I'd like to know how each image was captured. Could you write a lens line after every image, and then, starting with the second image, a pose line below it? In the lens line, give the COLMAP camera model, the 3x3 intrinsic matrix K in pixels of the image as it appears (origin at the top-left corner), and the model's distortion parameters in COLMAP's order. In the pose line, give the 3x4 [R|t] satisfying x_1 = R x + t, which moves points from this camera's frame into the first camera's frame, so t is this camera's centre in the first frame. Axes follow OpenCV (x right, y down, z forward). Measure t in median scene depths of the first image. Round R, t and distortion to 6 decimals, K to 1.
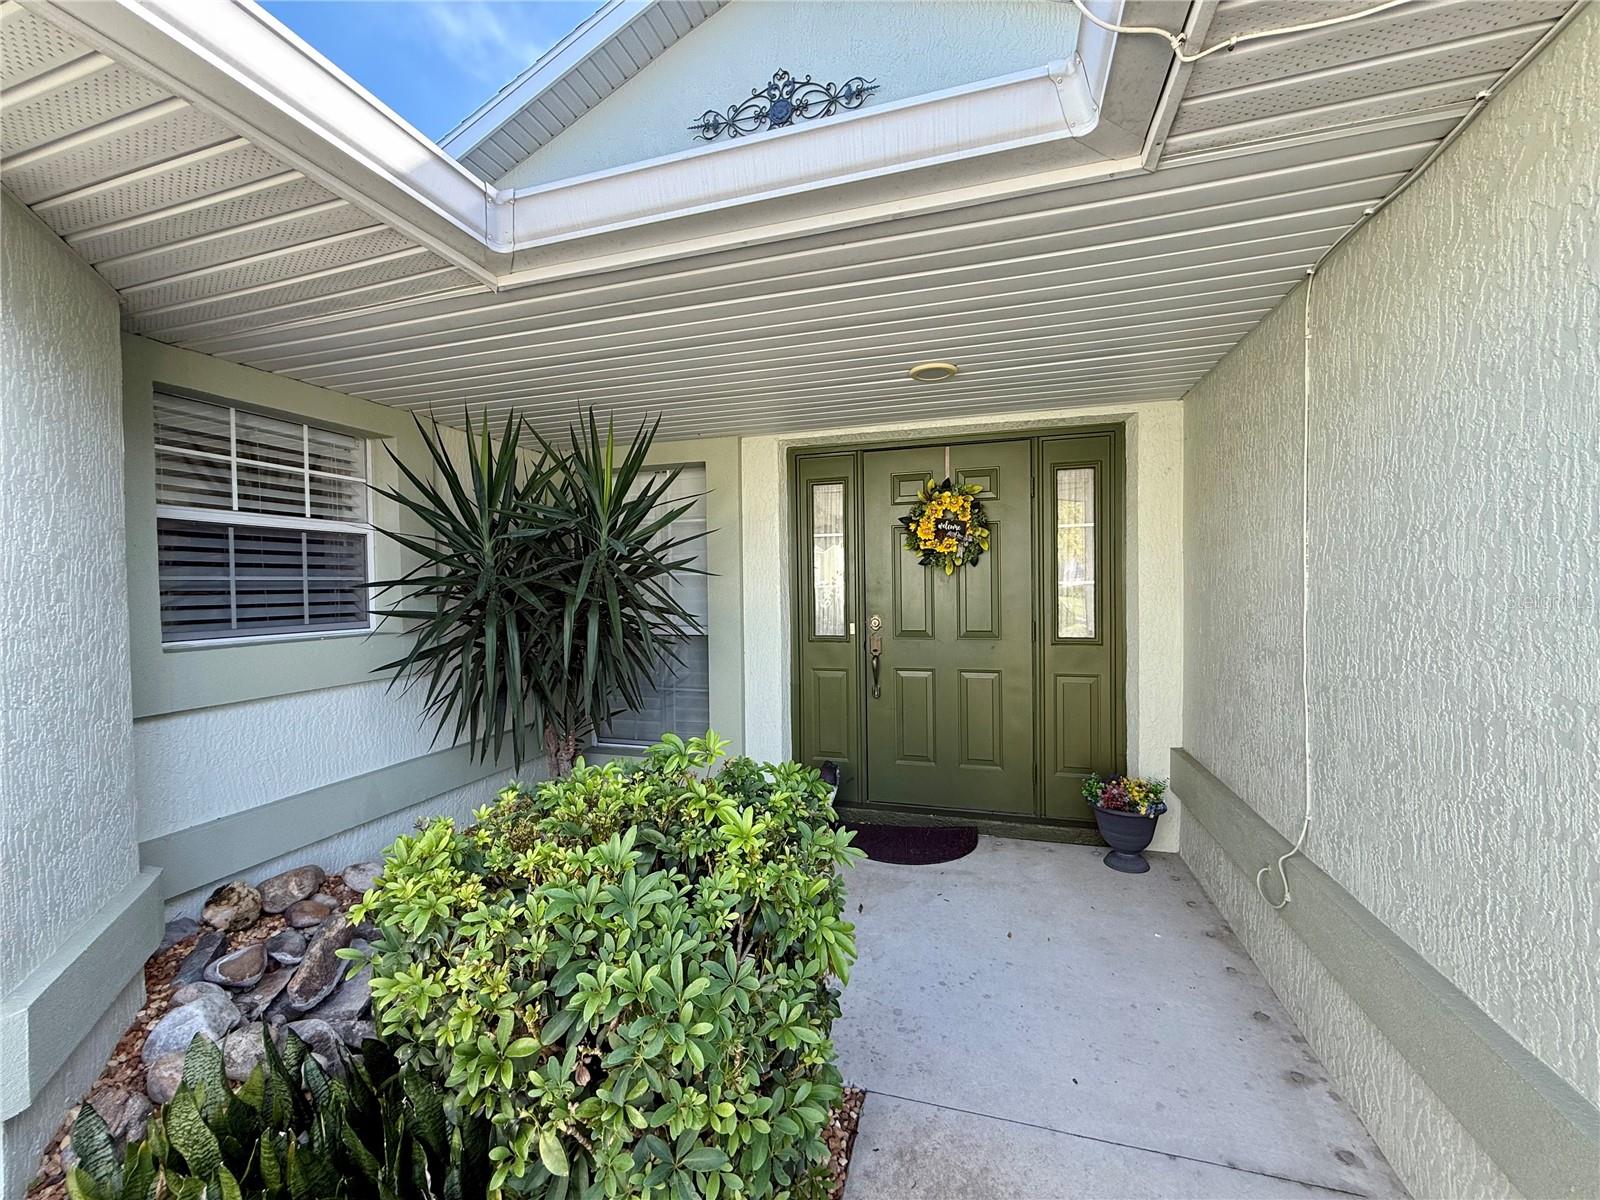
lens RADIAL K [[645.0, 0, 800.0], [0, 645.0, 600.0], [0, 0, 1]] dist [-0.001655, 0.000376]
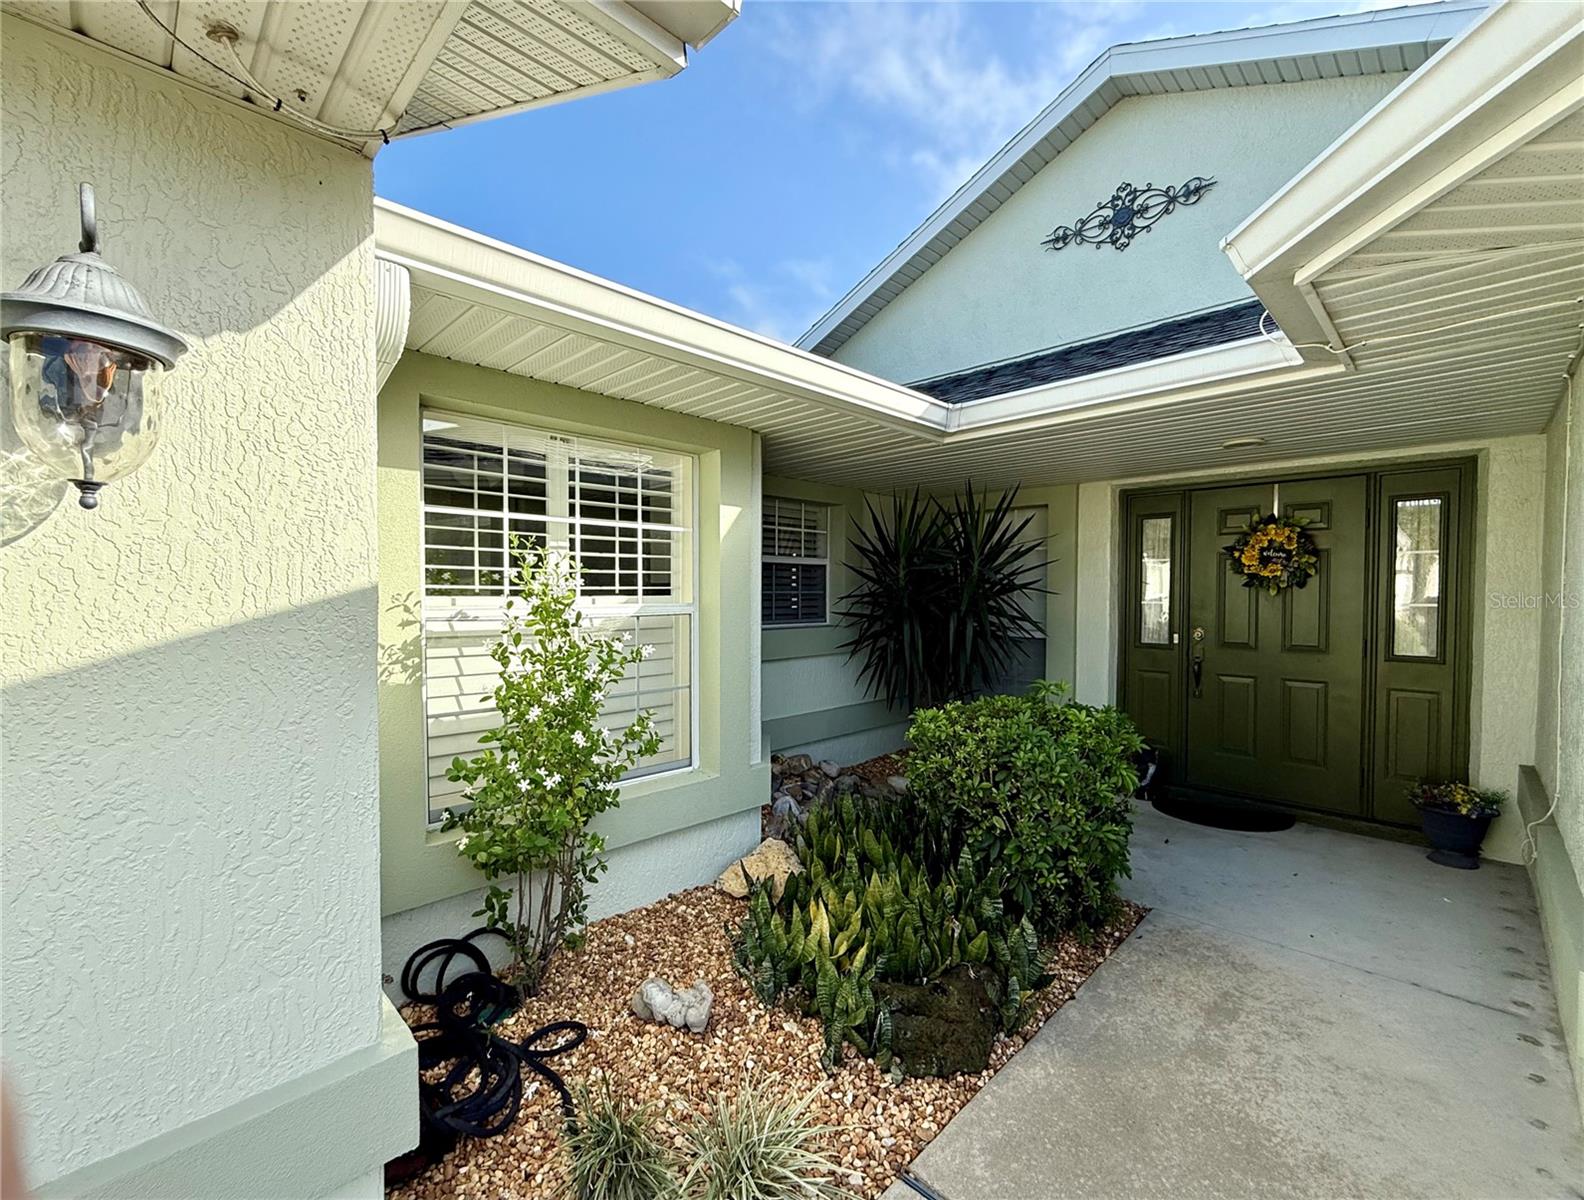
lens RADIAL K [[633.5, 0, 785.4], [0, 633.5, 612.0], [0, 0, 1]] dist [0.000278, -0.000291]
pose [[0.872484, 0.029421, -0.487756, 0.023531], [-0.025758, 0.999567, 0.014217, -0.003366], [0.487963, 0.000159, 0.872864, -0.429252]]
